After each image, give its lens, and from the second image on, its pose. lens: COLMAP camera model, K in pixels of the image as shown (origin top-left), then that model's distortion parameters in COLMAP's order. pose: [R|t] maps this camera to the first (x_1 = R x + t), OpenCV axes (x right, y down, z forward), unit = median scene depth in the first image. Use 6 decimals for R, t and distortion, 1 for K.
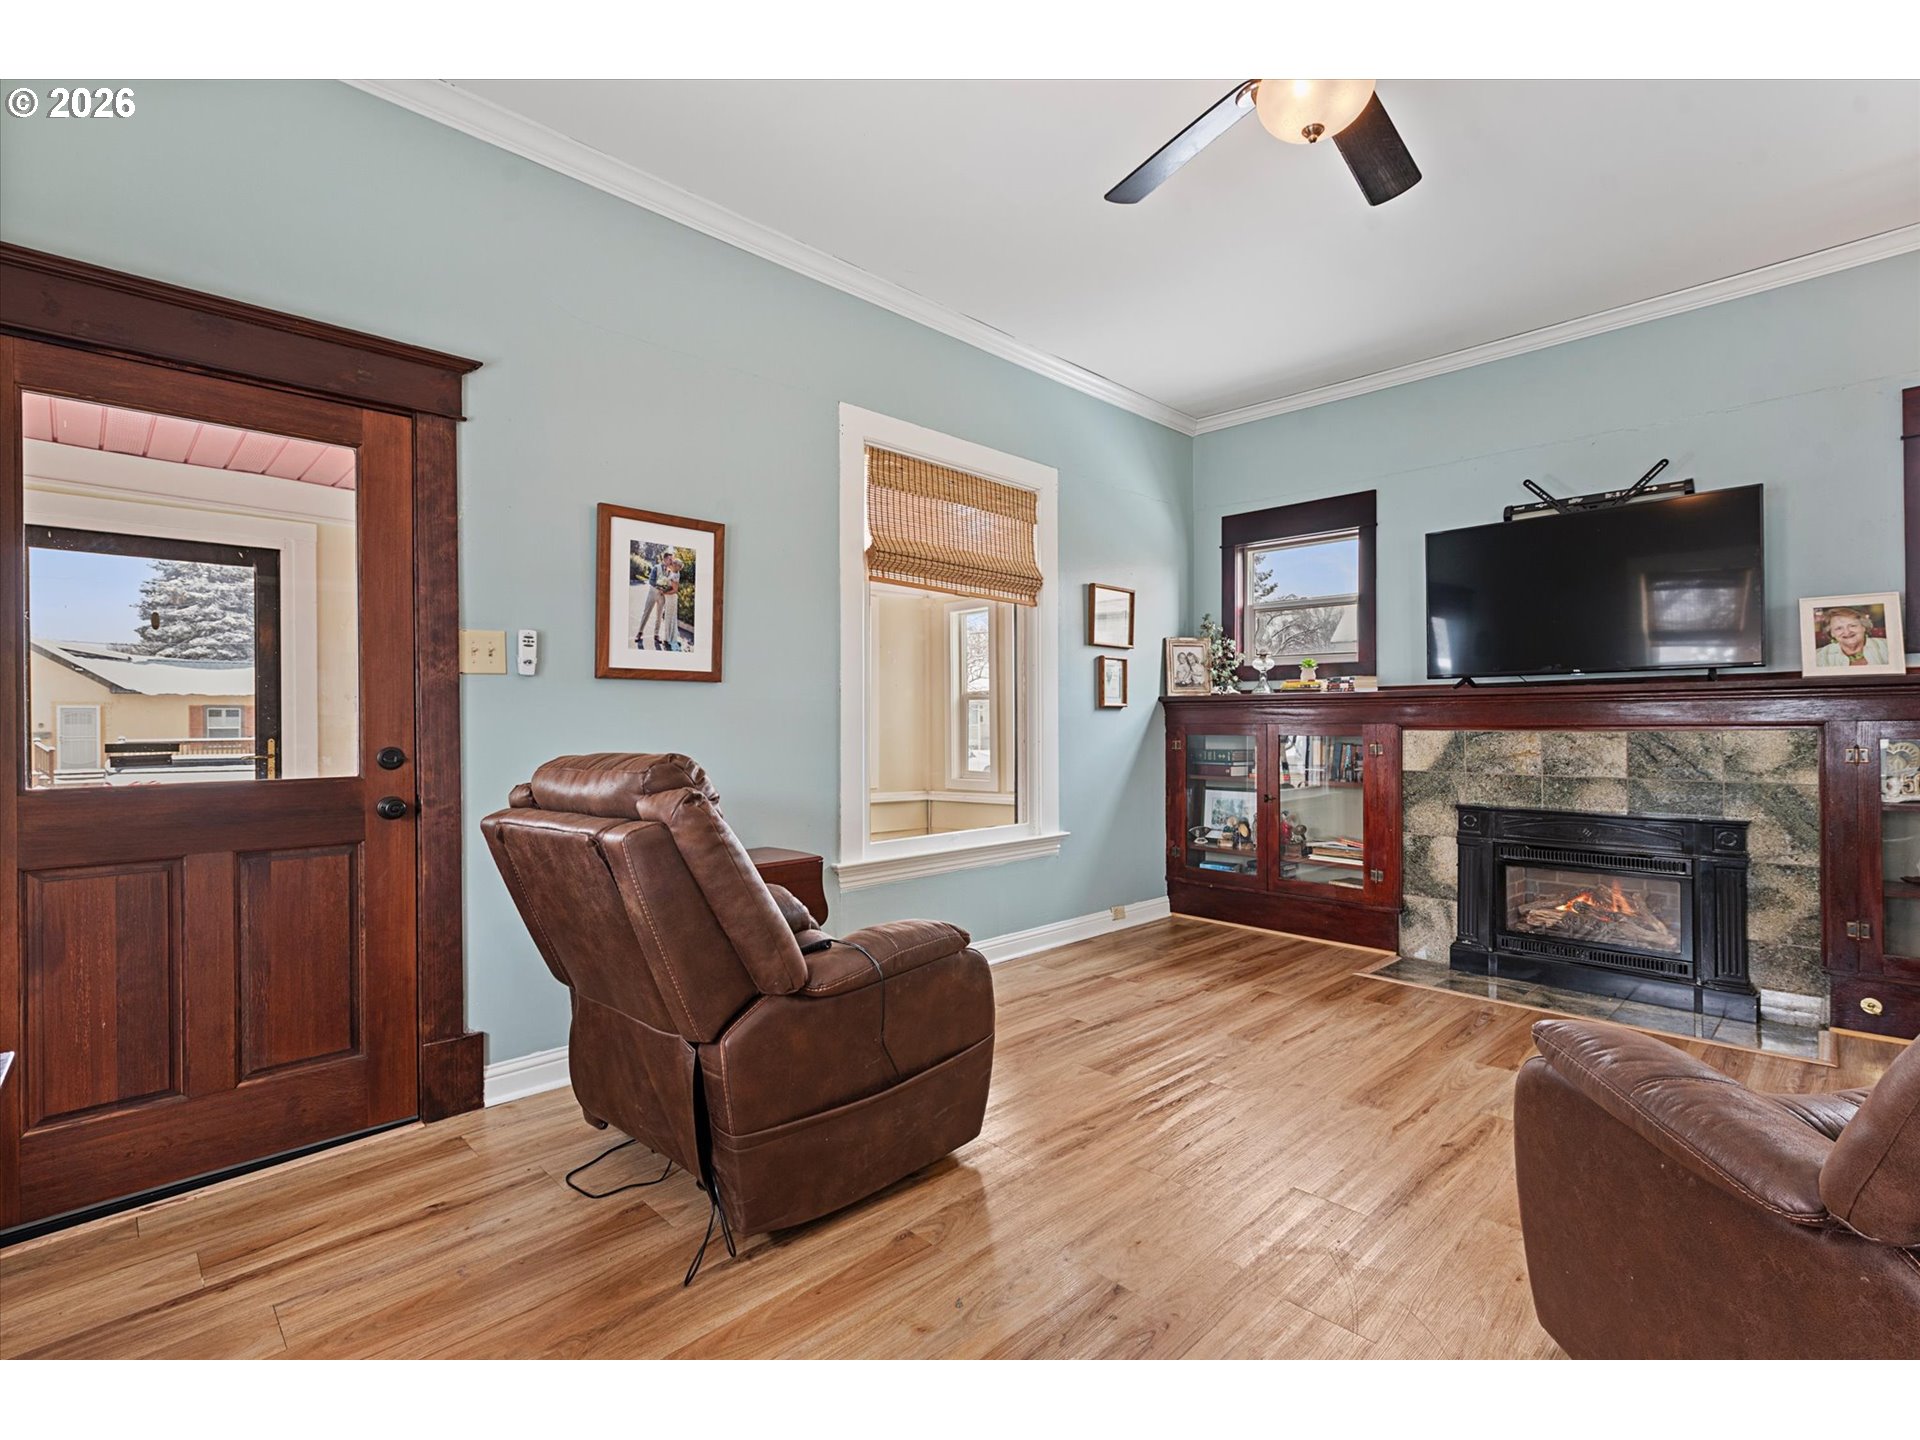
lens RADIAL K [[861.9, 0, 942.7], [0, 861.9, 719.7], [0, 0, 1]] dist [0.001201, -0.001681]
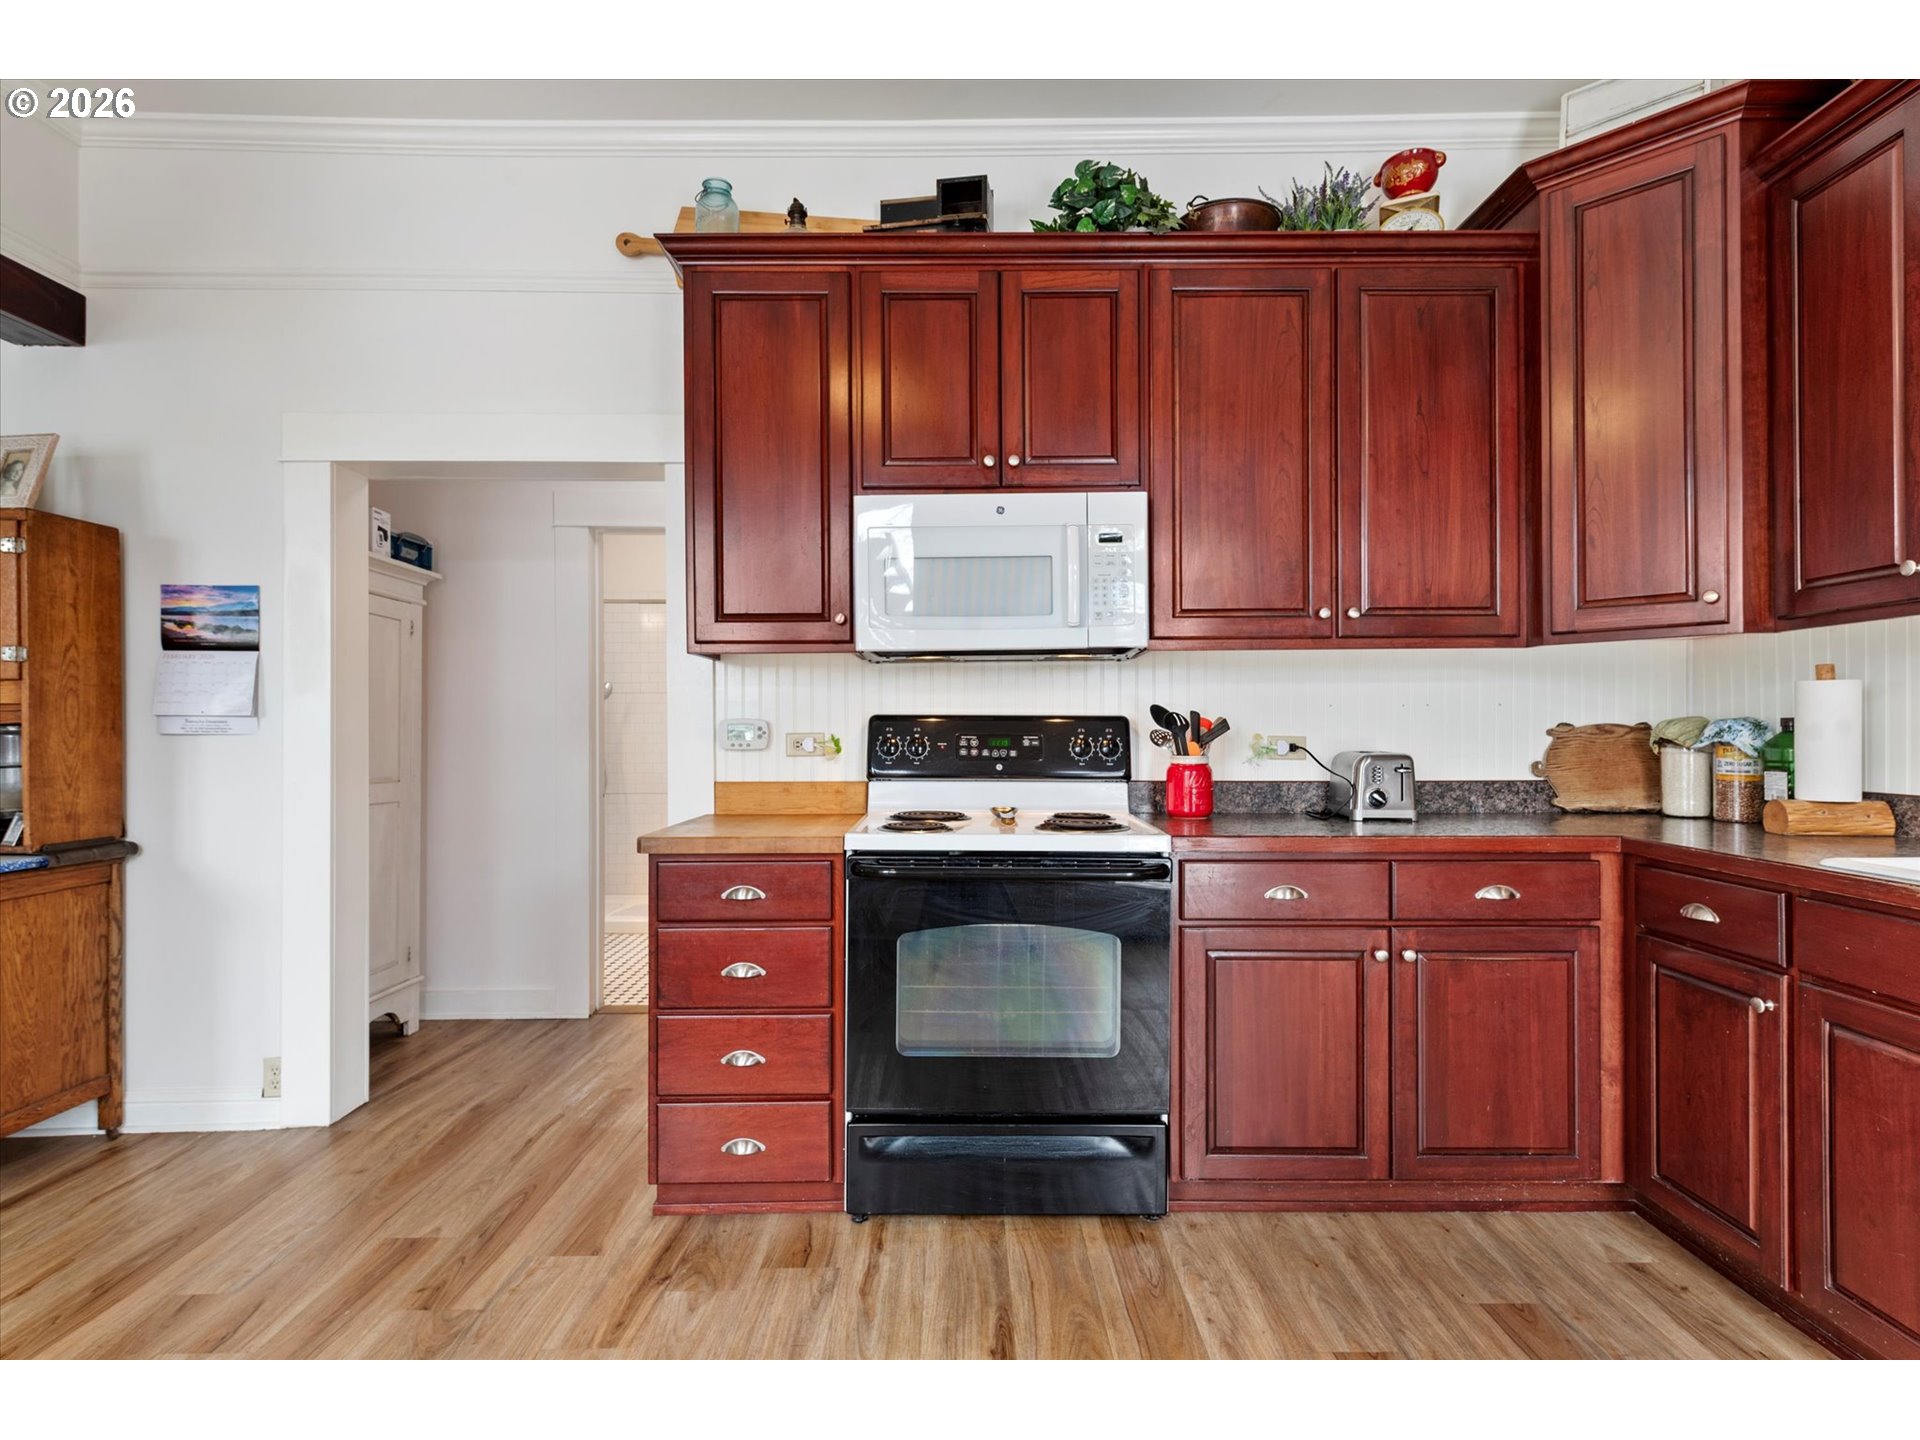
lens RADIAL K [[985.9, 0, 954.8], [0, 985.9, 723.3], [0, 0, 1]] dist [0.011344, -0.003813]
pose [[0.689119, 0.001088, 0.724647, -5.166900], [0.007438, 0.999936, -0.008575, 0.052586], [-0.724610, 0.011299, 0.689067, 4.207165]]
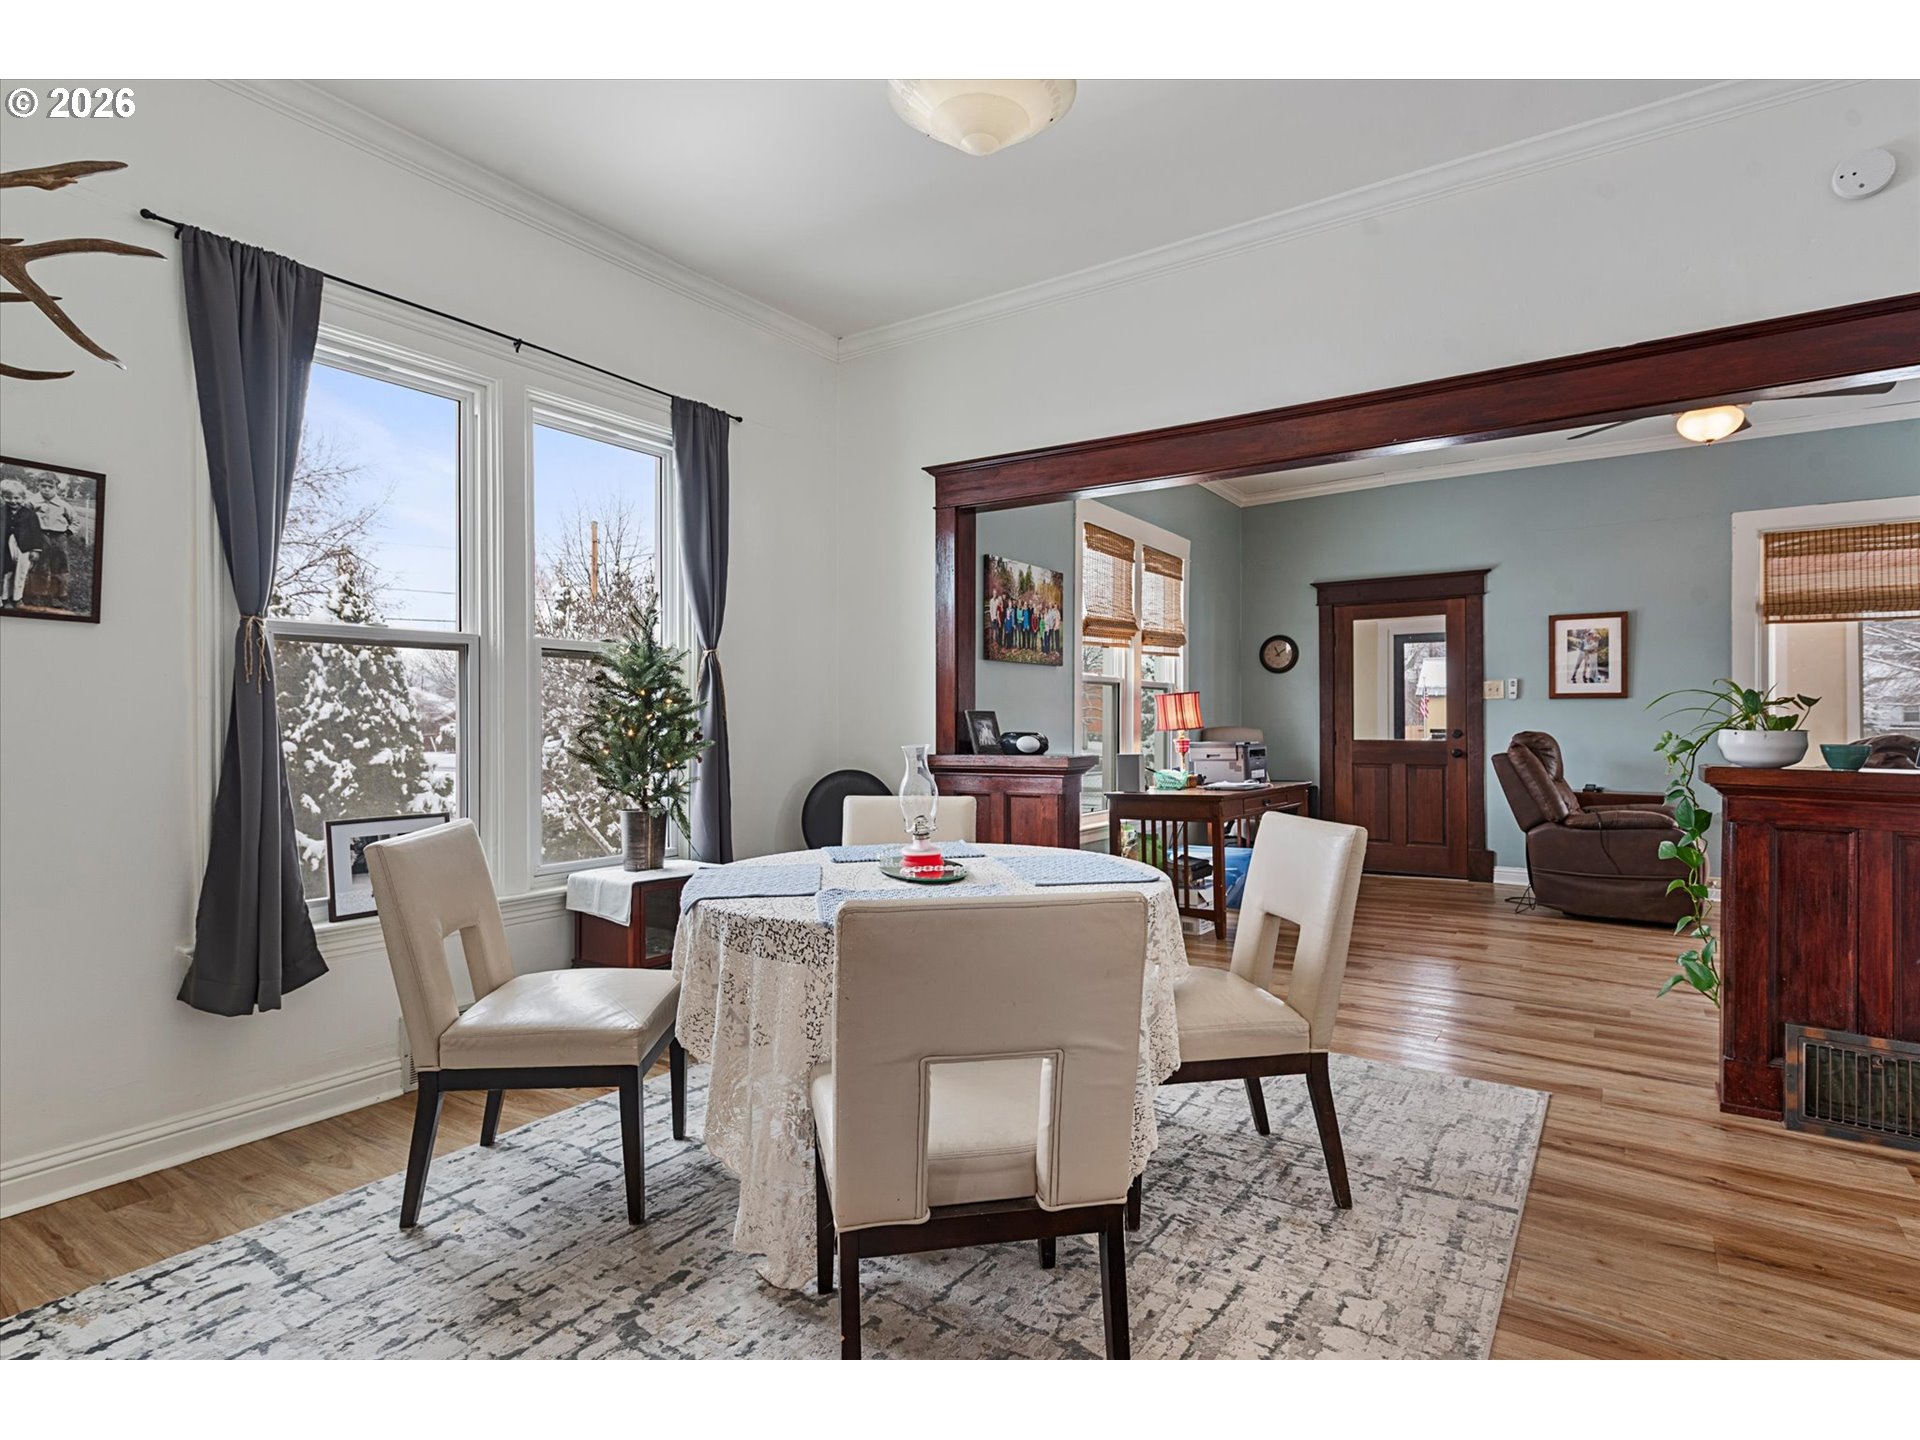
lens RADIAL K [[985.9, 0, 970.5], [0, 985.9, 724.2], [0, 0, 1]] dist [0.011344, -0.003813]
pose [[0.226703, -0.002183, -0.973961, 1.278558], [-0.001954, 0.999994, -0.002697, 0.018457], [0.973962, 0.002515, 0.226698, -0.724265]]
